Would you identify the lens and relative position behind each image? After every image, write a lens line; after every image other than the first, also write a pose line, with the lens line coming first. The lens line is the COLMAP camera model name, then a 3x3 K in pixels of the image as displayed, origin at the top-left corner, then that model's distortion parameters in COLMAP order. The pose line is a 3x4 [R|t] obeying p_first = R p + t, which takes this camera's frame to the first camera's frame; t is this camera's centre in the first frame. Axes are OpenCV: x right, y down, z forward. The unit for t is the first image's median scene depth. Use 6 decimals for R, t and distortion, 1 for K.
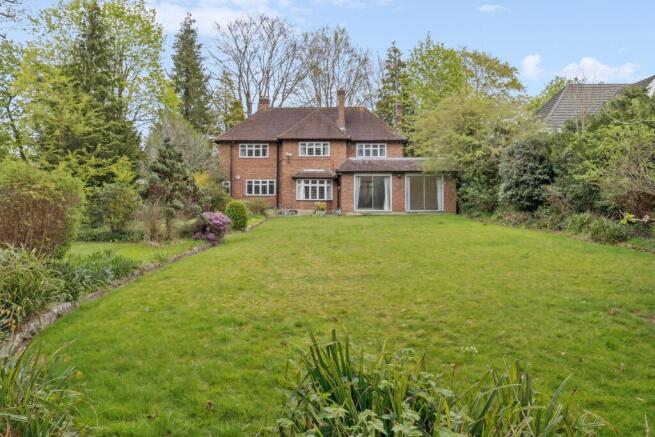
lens RADIAL K [[441.1, 0, 328.4], [0, 441.1, 216.2], [0, 0, 1]] dist [0.003067, 0.001383]
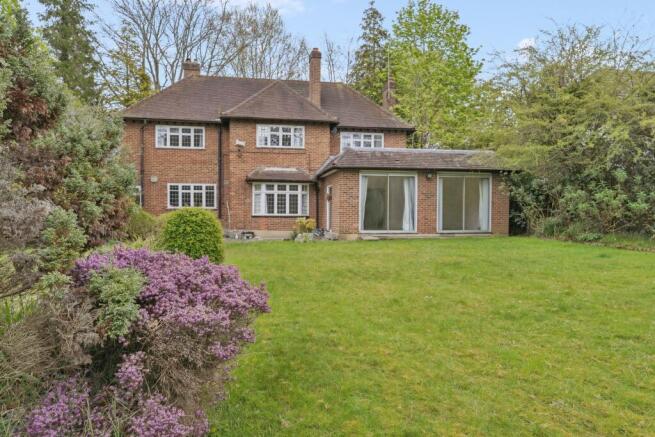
lens RADIAL K [[441.1, 0, 327.1], [0, 441.1, 244.8], [0, 0, 1]] dist [0.003067, 0.001383]
pose [[0.978340, -0.012866, 0.206604, -0.100013], [0.009107, 0.999775, 0.019133, -0.005637], [-0.206804, -0.016837, 0.978238, 0.352913]]
